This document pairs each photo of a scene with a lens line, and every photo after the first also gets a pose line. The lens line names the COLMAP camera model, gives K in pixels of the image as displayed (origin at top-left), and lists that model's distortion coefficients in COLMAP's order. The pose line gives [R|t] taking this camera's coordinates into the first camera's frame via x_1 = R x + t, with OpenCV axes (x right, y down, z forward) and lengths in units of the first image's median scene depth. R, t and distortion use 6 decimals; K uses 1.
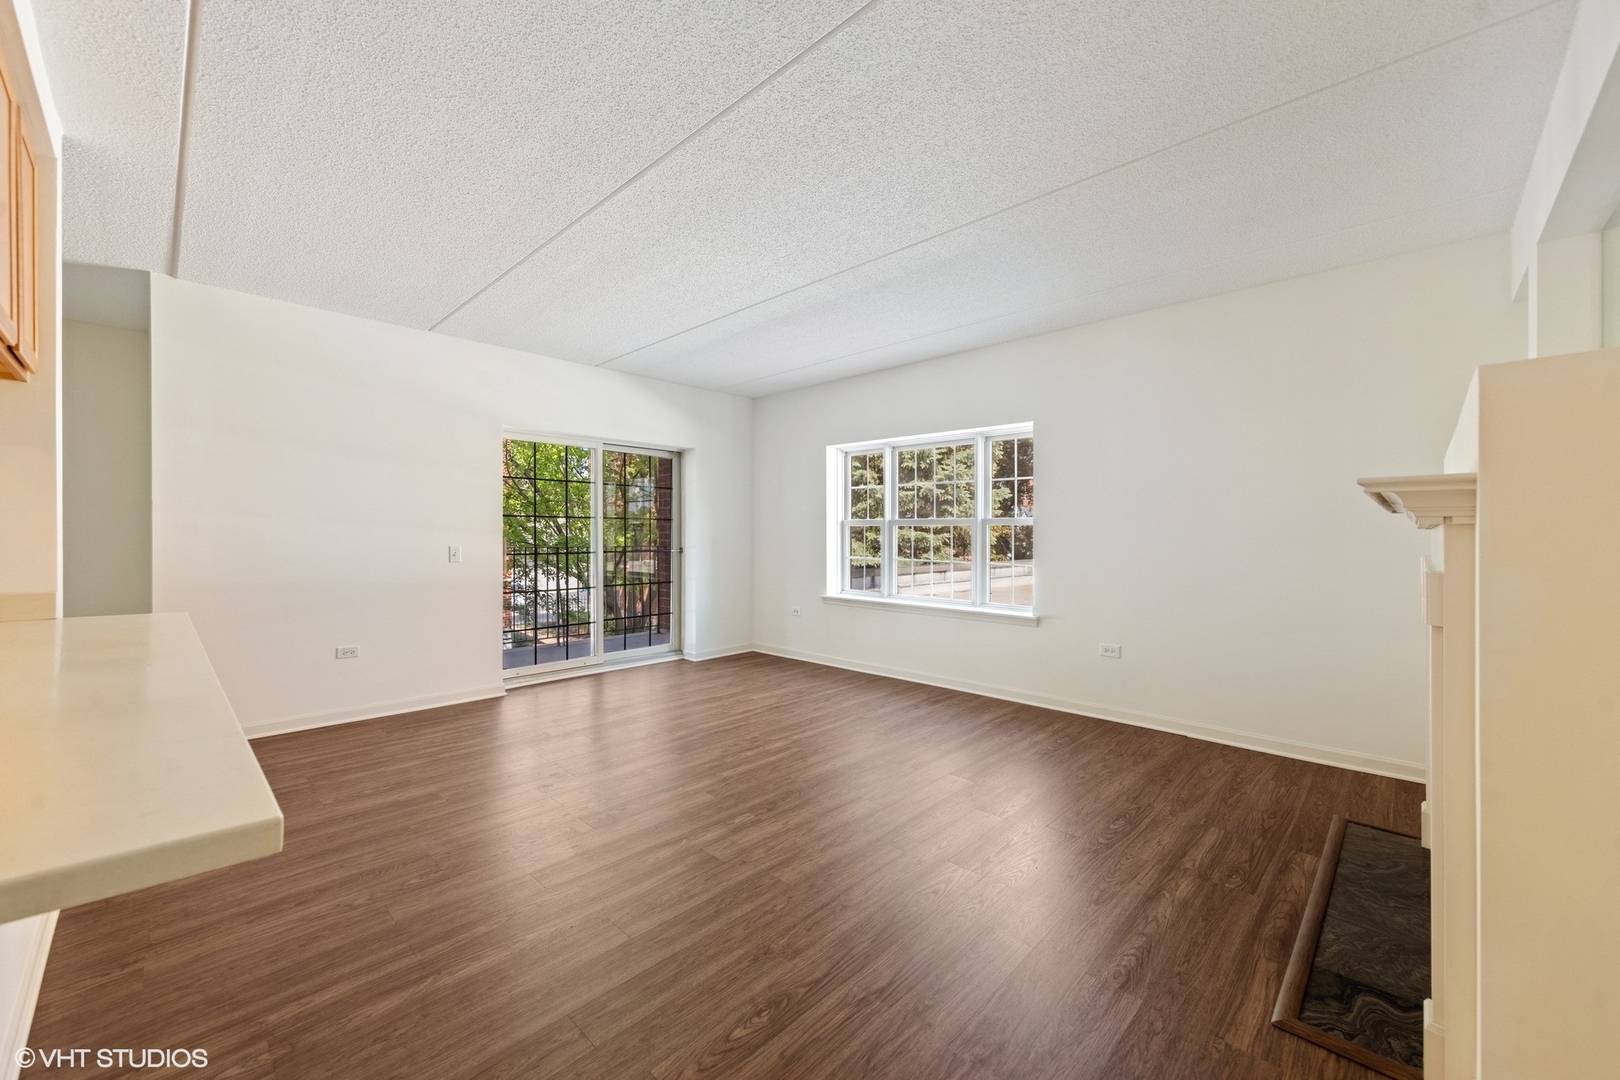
lens RADIAL K [[633.6, 0, 804.1], [0, 633.6, 516.8], [0, 0, 1]] dist [0.005010, -0.000232]
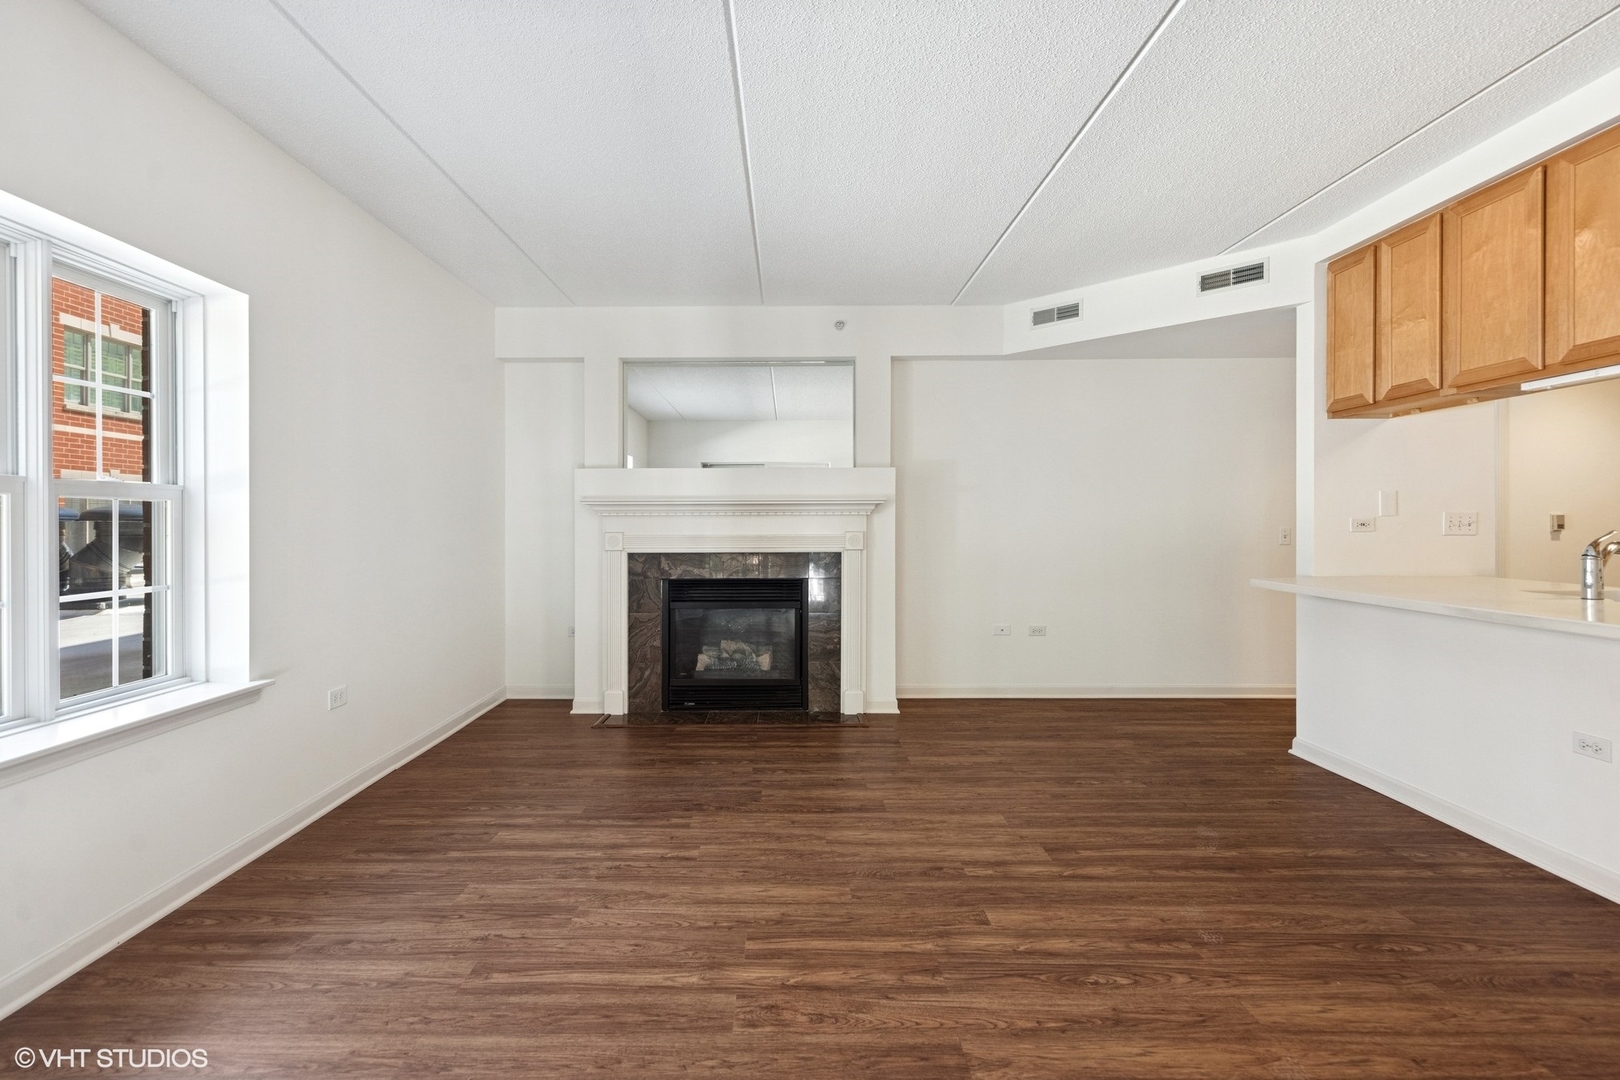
lens RADIAL K [[756.8, 0, 791.3], [0, 756.8, 522.6], [0, 0, 1]] dist [0.010556, -0.002004]
pose [[-0.701368, -0.003463, 0.712791, -0.439060], [-0.016621, 0.999796, -0.011498, 0.034287], [-0.712605, -0.019912, -0.701282, 1.328941]]
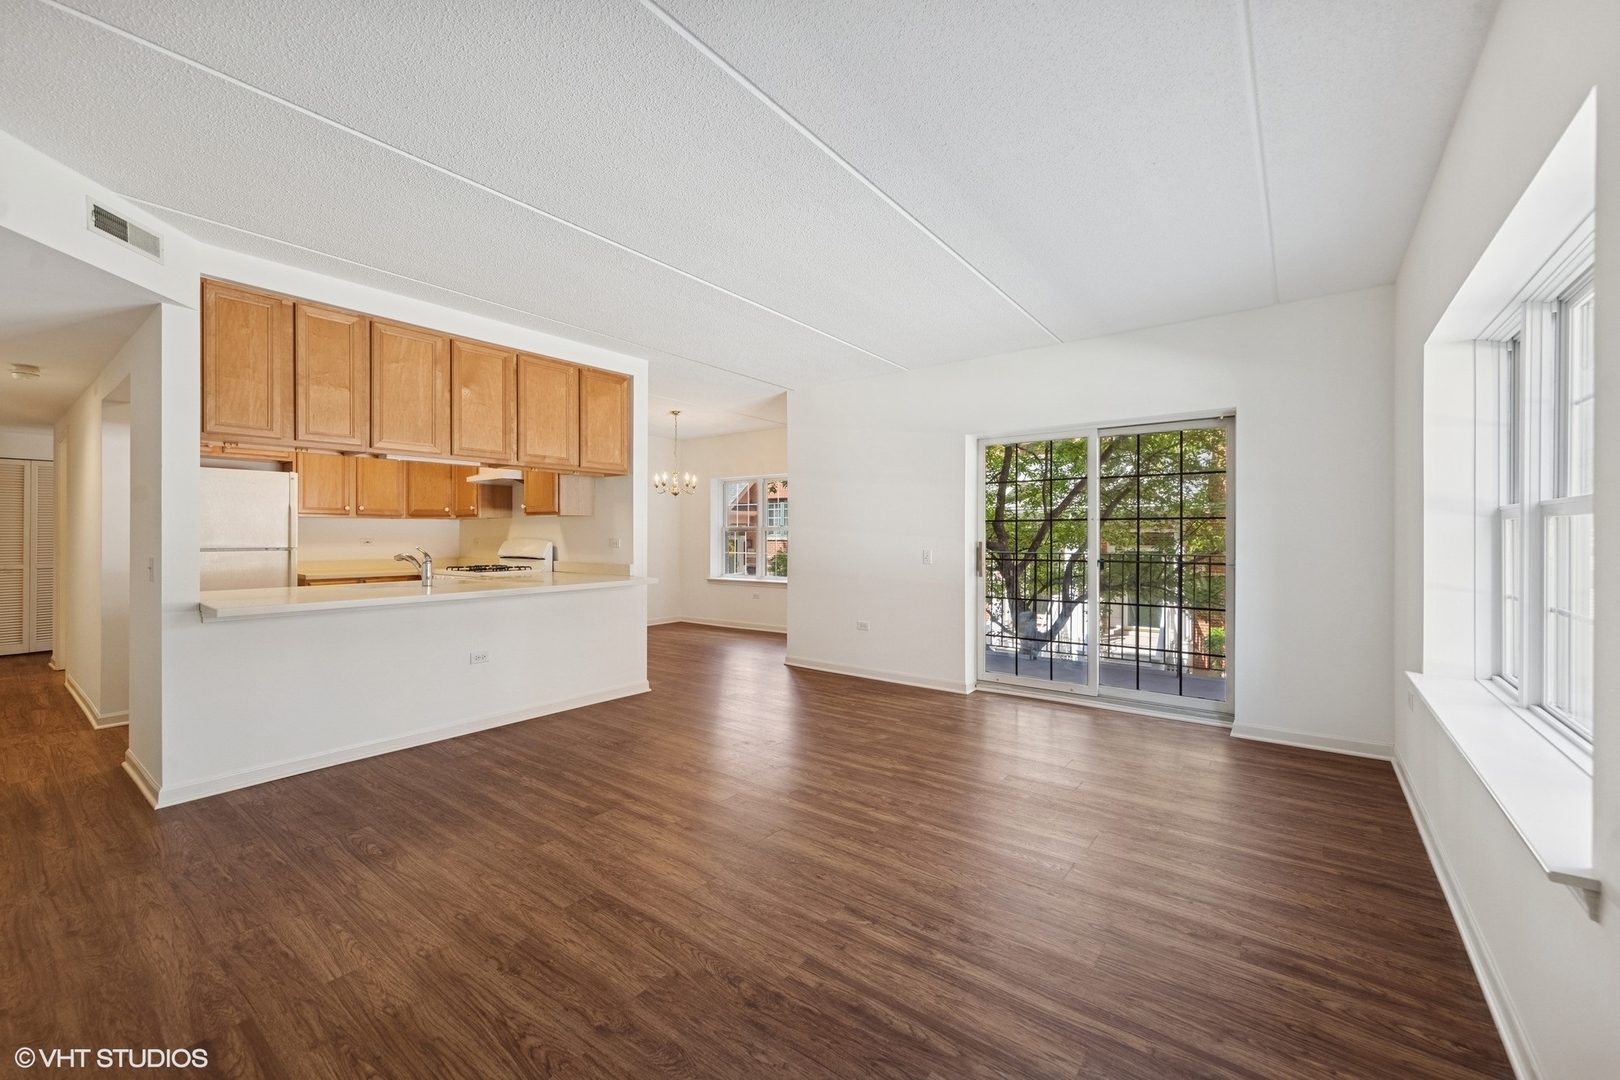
lens RADIAL K [[633.6, 0, 809.9], [0, 633.6, 532.0], [0, 0, 1]] dist [0.005010, -0.000232]
pose [[0.118329, -0.011563, -0.992907, 0.680560], [0.026508, 0.999613, -0.008483, 0.021580], [0.992621, -0.025316, 0.118590, 0.798524]]
